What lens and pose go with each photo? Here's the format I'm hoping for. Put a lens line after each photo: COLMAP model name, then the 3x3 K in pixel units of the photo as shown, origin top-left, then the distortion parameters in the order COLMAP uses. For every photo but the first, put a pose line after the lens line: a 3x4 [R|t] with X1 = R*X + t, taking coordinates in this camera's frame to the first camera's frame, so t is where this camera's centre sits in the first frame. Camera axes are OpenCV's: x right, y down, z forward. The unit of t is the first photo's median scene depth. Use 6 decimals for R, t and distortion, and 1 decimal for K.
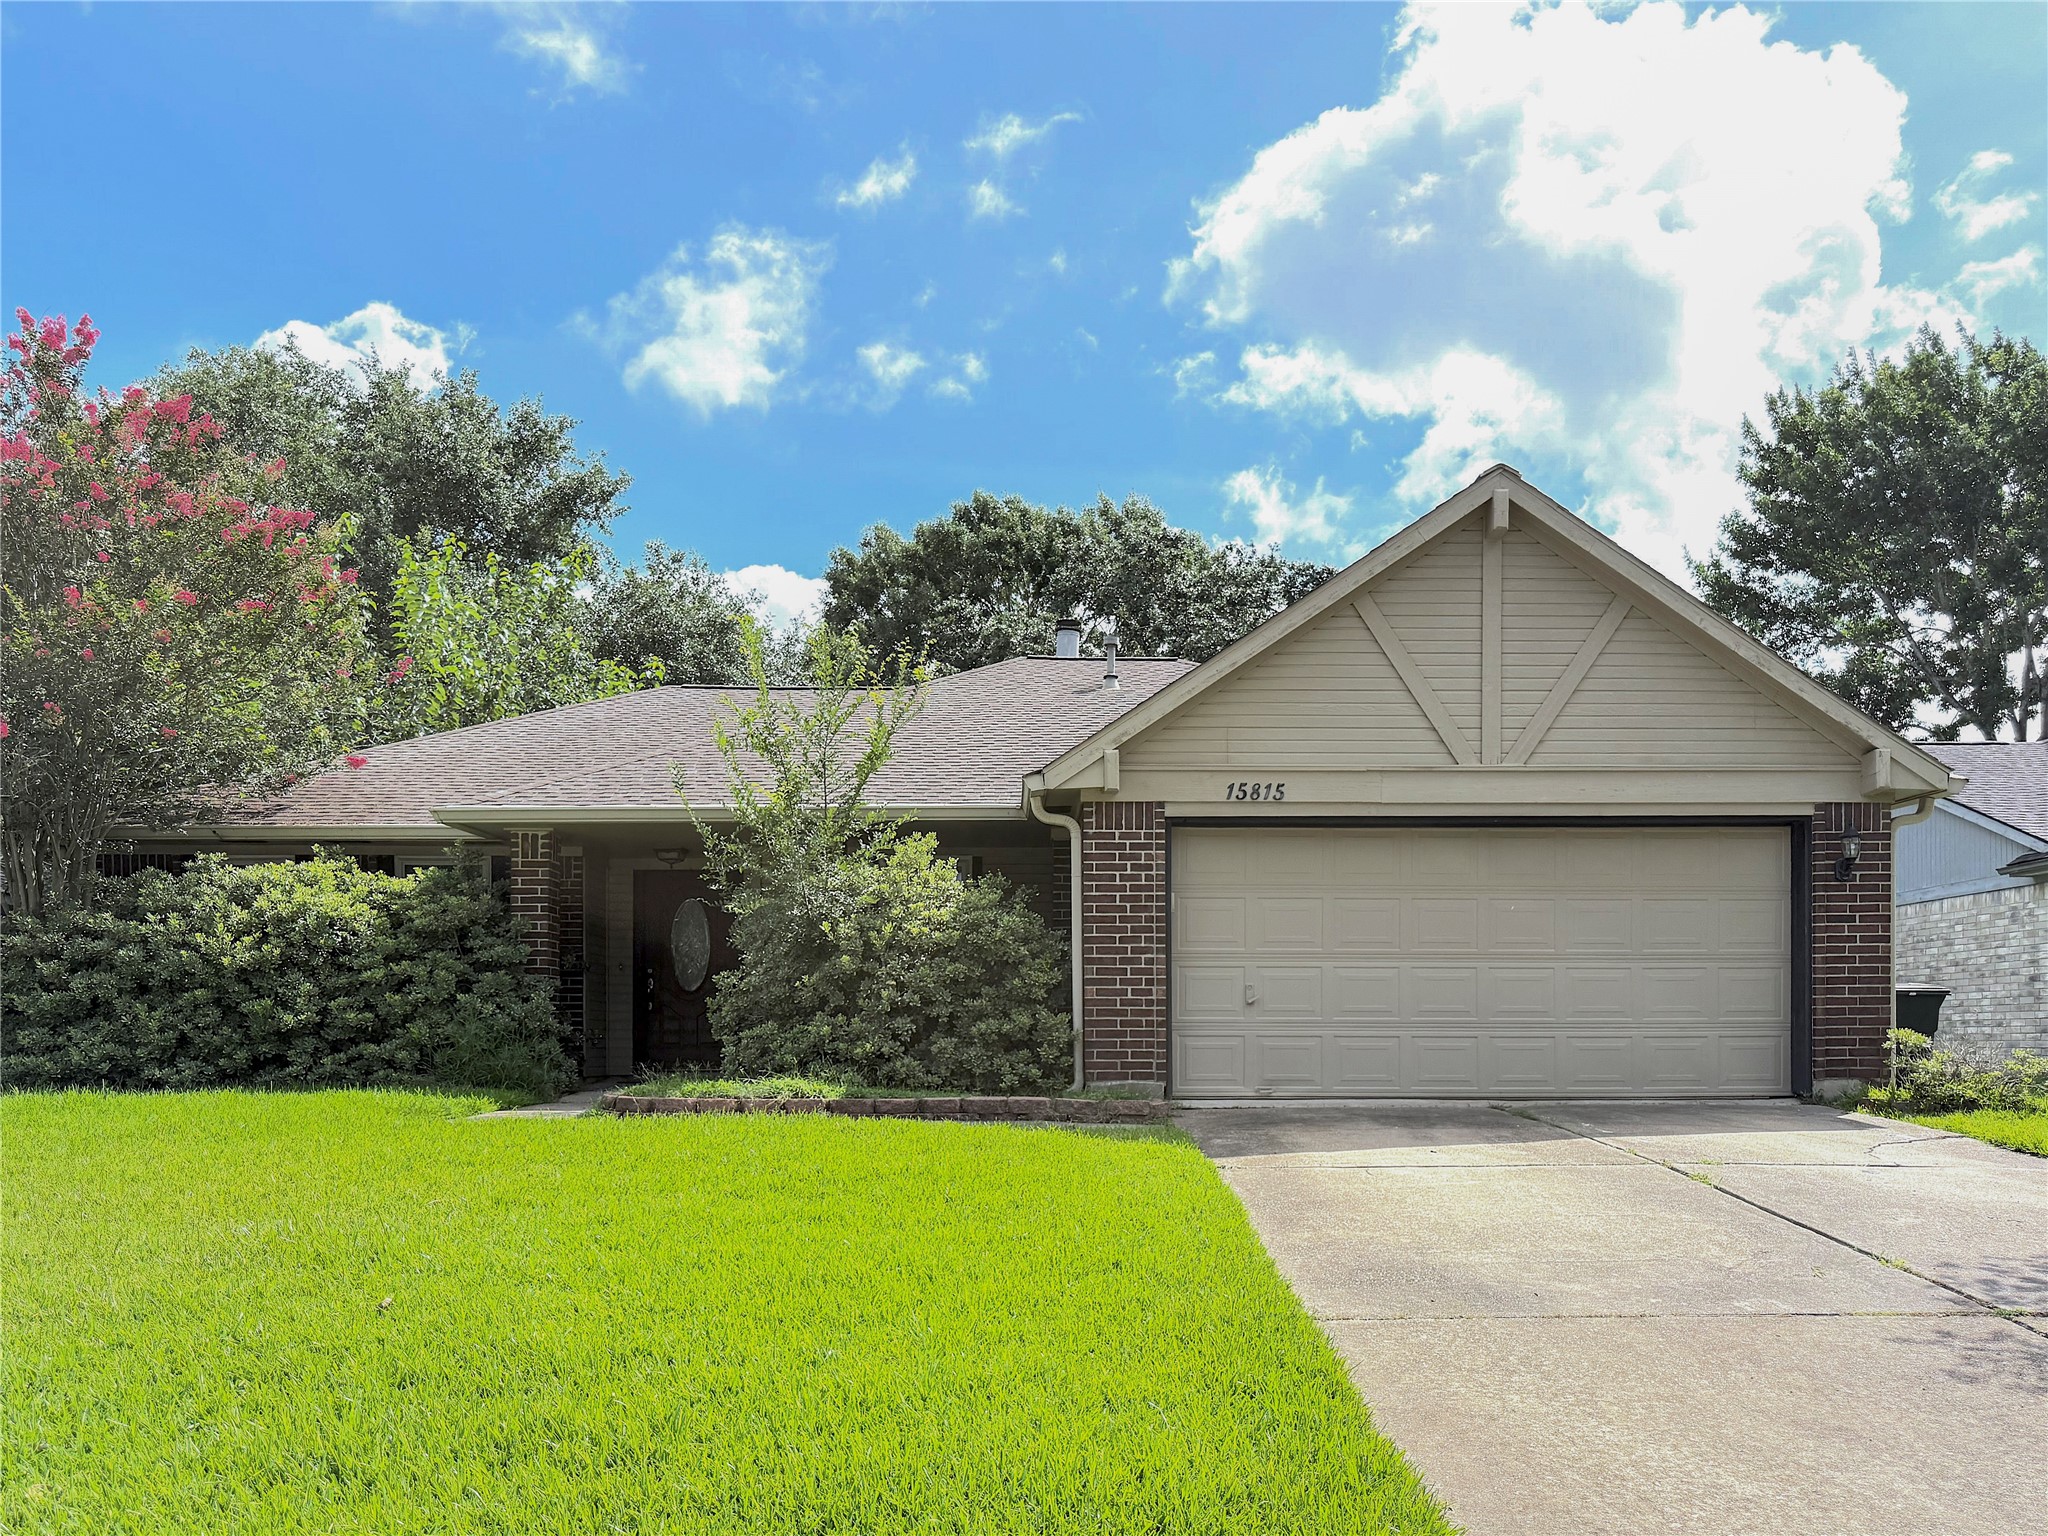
lens RADIAL K [[1247.4, 0, 1020.1], [0, 1247.4, 772.4], [0, 0, 1]] dist [-0.001949, -0.001572]
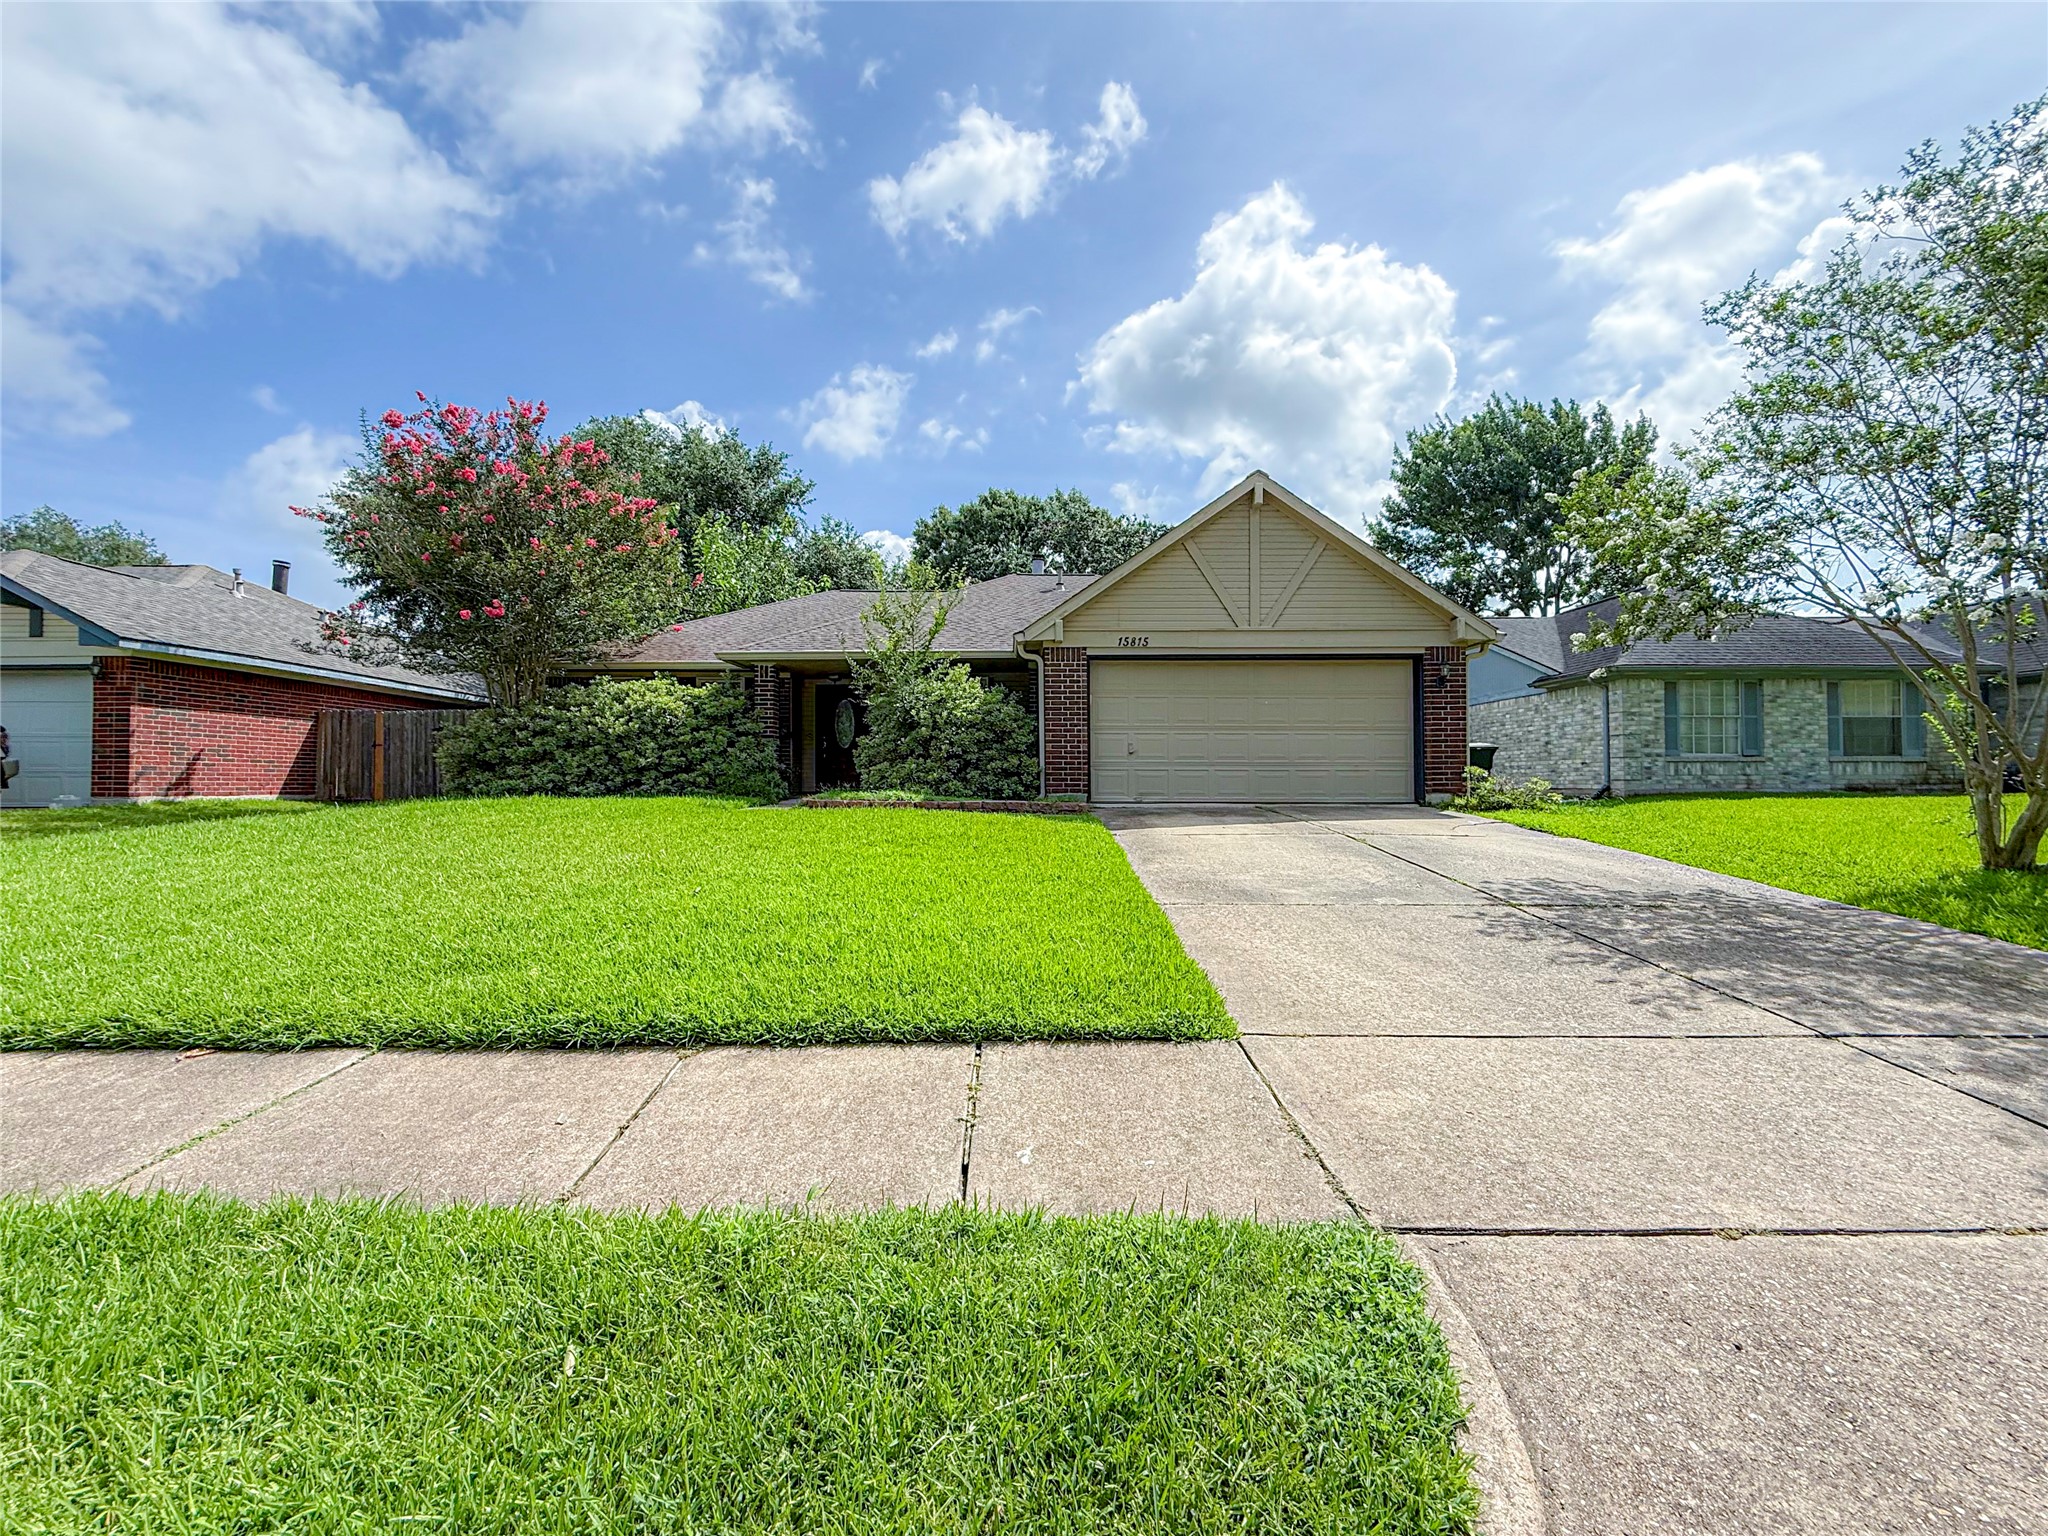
lens RADIAL K [[881.7, 0, 1027.6], [0, 881.7, 765.8], [0, 0, 1]] dist [0.004994, 0.000165]
pose [[0.999280, 0.004676, -0.037655, 0.074973], [-0.003819, 0.999733, 0.022794, 0.174287], [0.037752, -0.022634, 0.999031, -0.377346]]
